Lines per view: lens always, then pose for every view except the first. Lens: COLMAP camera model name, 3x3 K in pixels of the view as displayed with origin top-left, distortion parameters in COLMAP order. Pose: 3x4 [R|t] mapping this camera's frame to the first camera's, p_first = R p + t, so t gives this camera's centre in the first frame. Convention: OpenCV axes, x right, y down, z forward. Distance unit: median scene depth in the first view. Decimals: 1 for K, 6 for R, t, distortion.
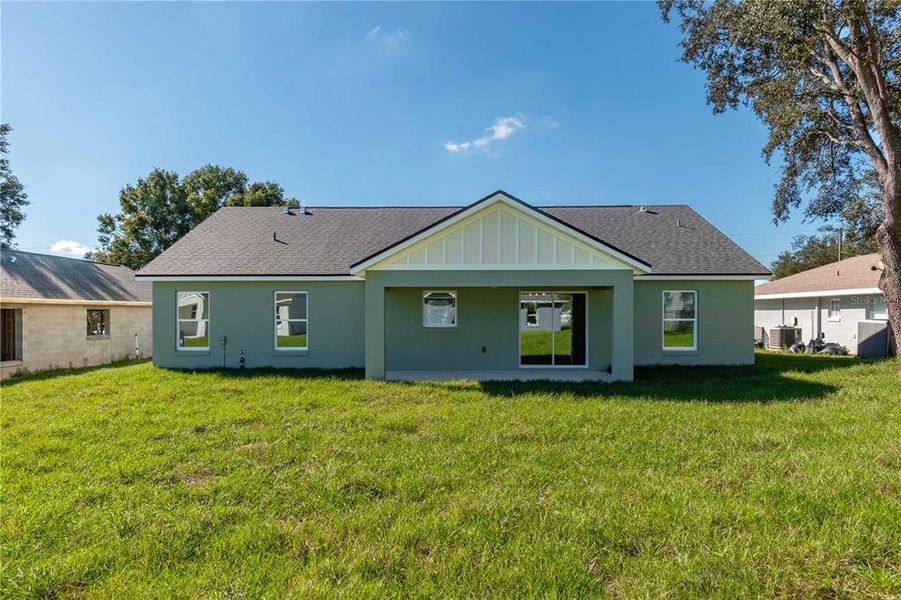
lens RADIAL K [[589.2, 0, 451.2], [0, 589.2, 306.9], [0, 0, 1]] dist [-0.007870, -0.000884]
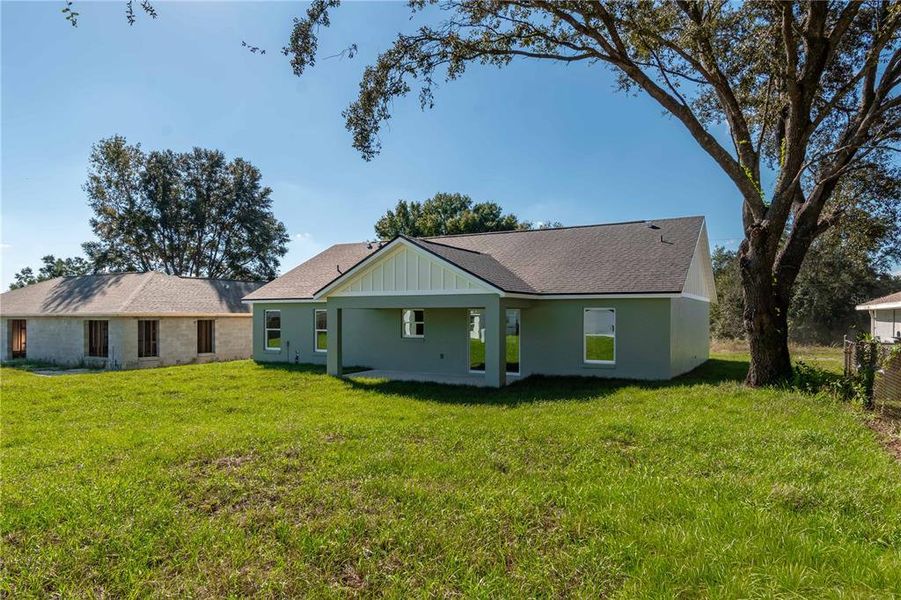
lens RADIAL K [[589.2, 0, 454.5], [0, 589.2, 300.3], [0, 0, 1]] dist [-0.007870, -0.000884]
pose [[0.873527, -0.010772, -0.486657, 0.674550], [0.003887, 0.999878, -0.015155, -0.025848], [0.486760, 0.011347, 0.873462, -0.071362]]
